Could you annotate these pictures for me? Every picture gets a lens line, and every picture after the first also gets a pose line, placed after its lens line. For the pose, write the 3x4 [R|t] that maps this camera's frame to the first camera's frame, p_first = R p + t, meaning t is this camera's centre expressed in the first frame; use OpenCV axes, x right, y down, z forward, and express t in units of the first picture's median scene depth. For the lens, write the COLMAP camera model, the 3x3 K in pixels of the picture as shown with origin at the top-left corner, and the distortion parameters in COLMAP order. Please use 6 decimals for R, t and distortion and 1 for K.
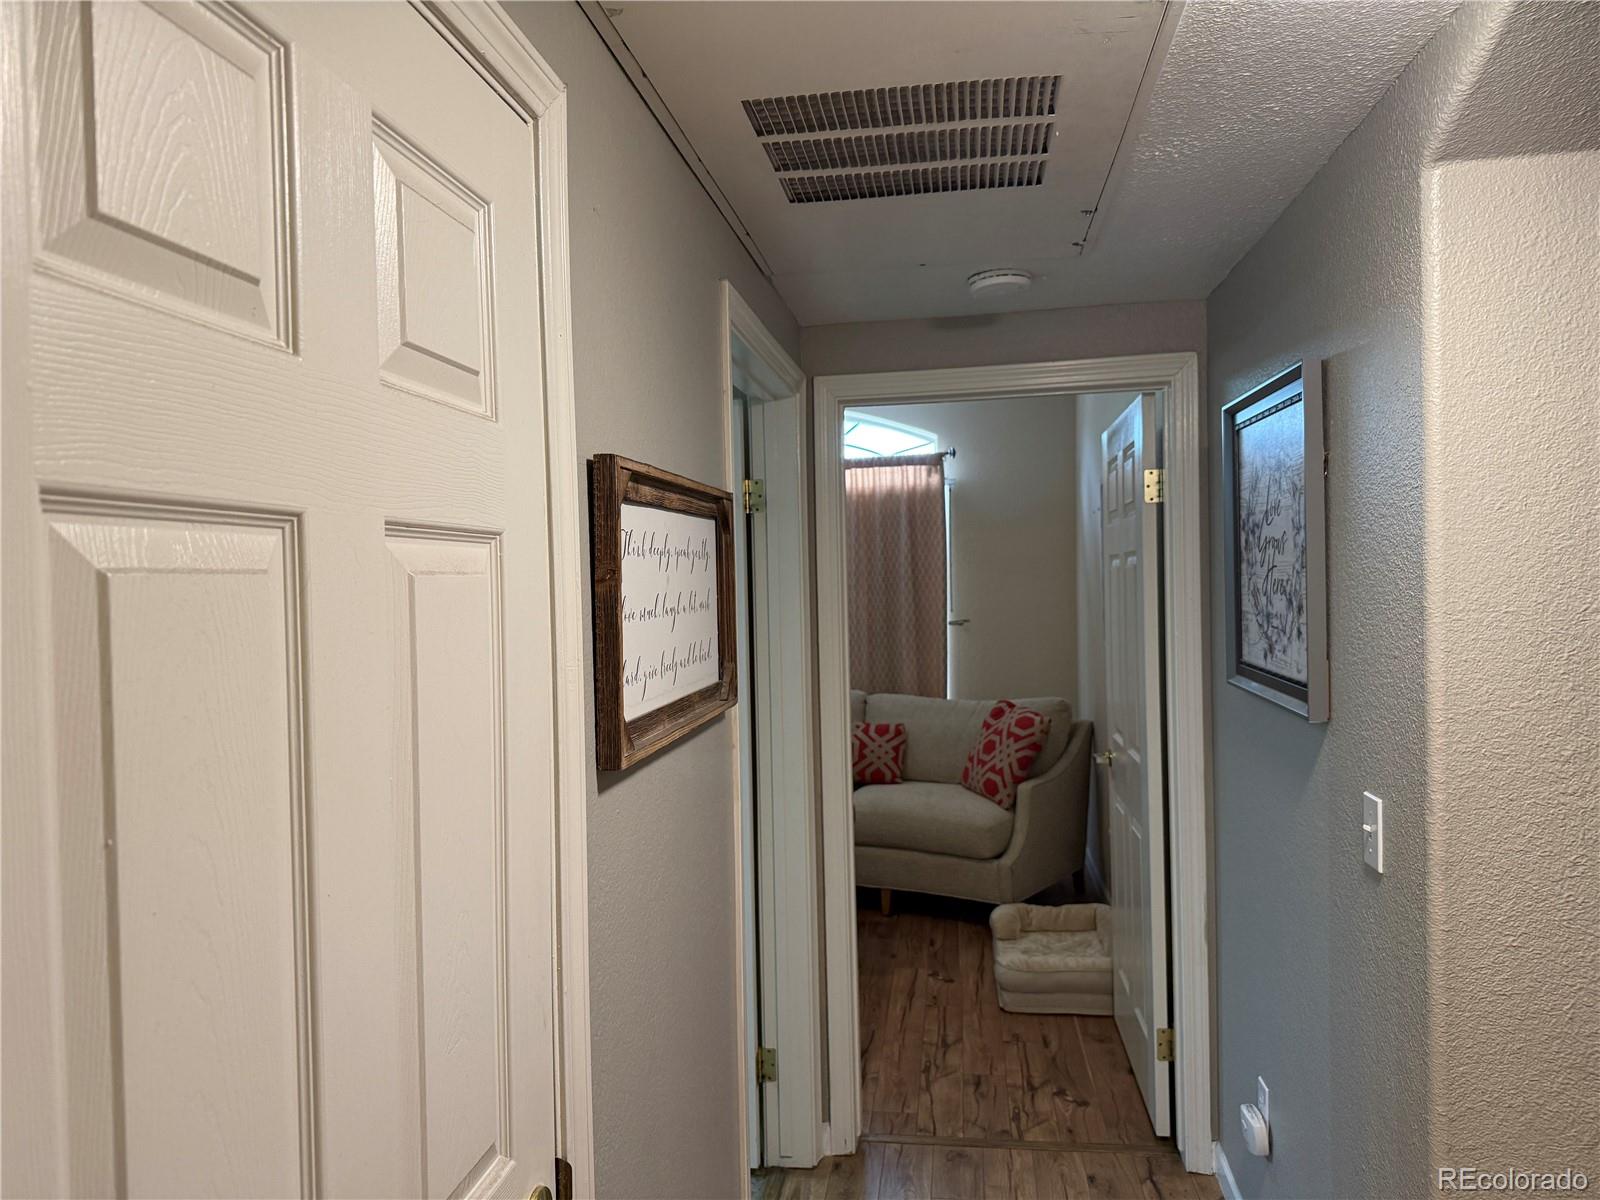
lens RADIAL K [[1128.7, 0, 798.7], [0, 1128.7, 600.5], [0, 0, 1]] dist [0.023433, -0.037422]
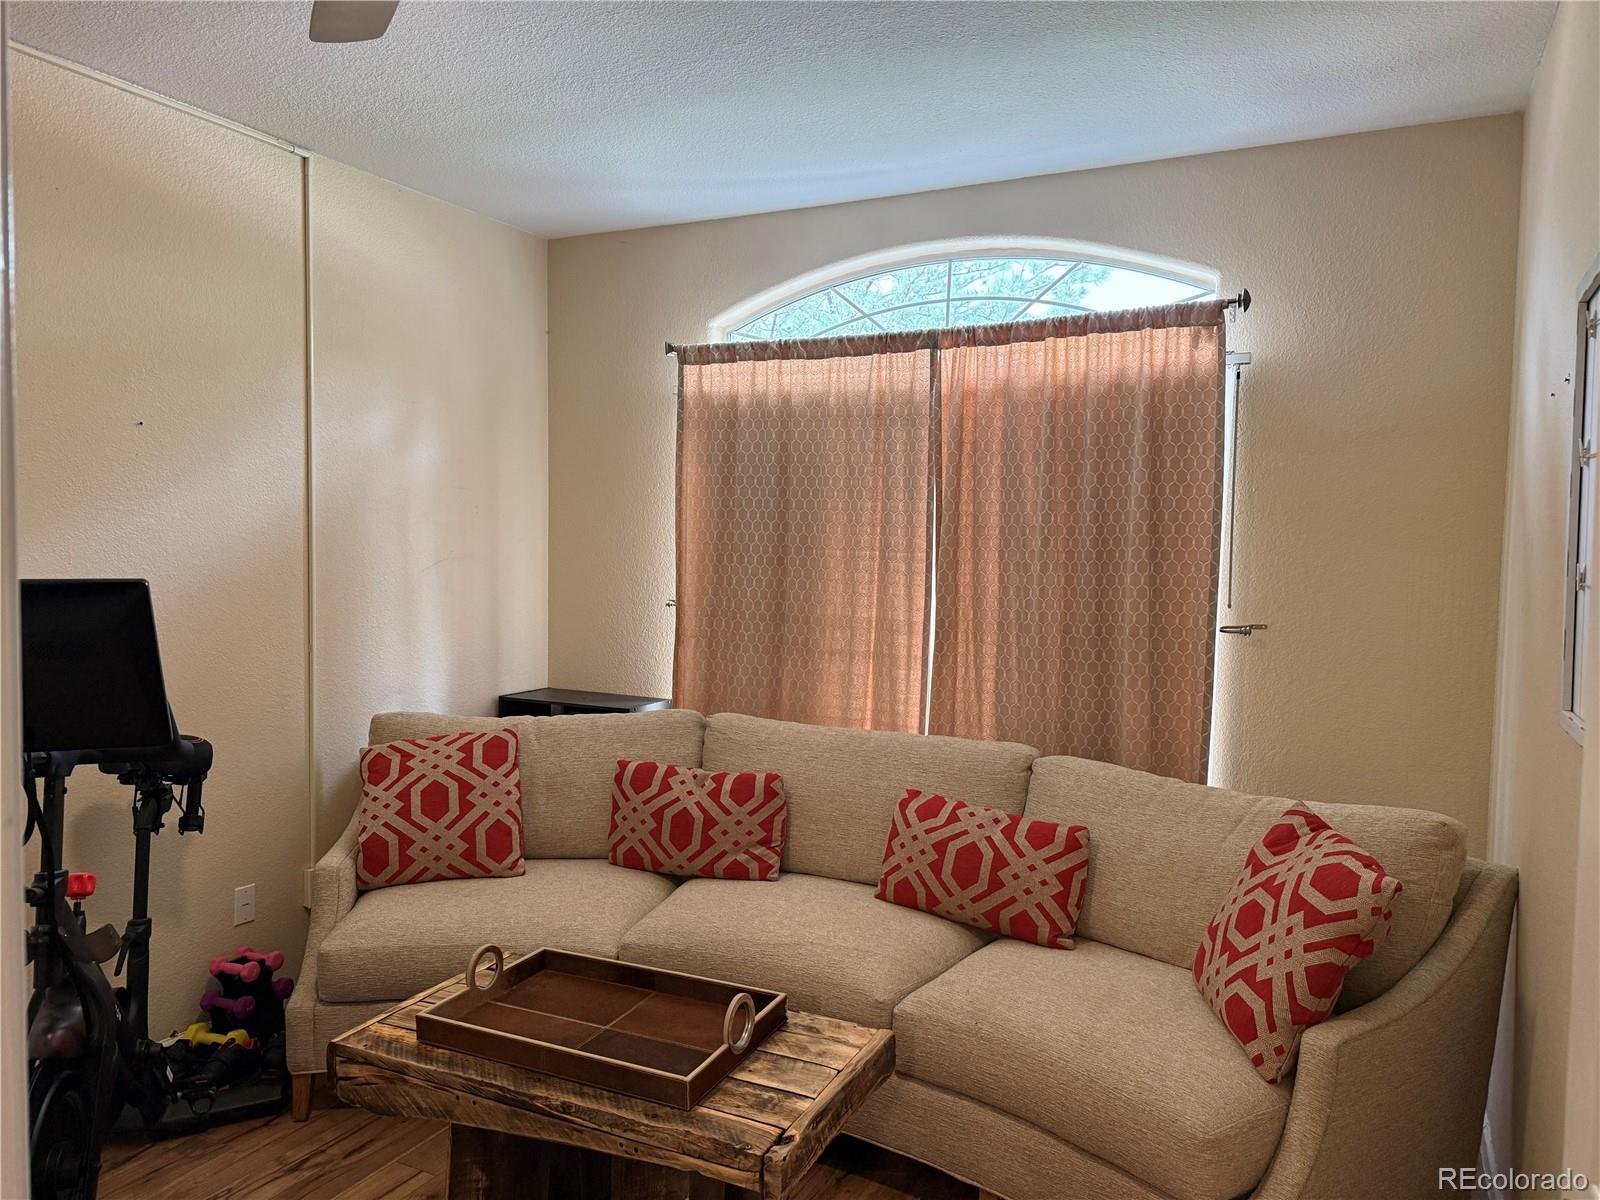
lens RADIAL K [[1128.7, 0, 799.8], [0, 1128.7, 591.8], [0, 0, 1]] dist [0.023433, -0.037422]
pose [[0.946020, 0.055013, -0.319406, 0.127532], [-0.046563, 0.998335, 0.034037, -0.007142], [0.320747, -0.017327, 0.947007, 0.483982]]
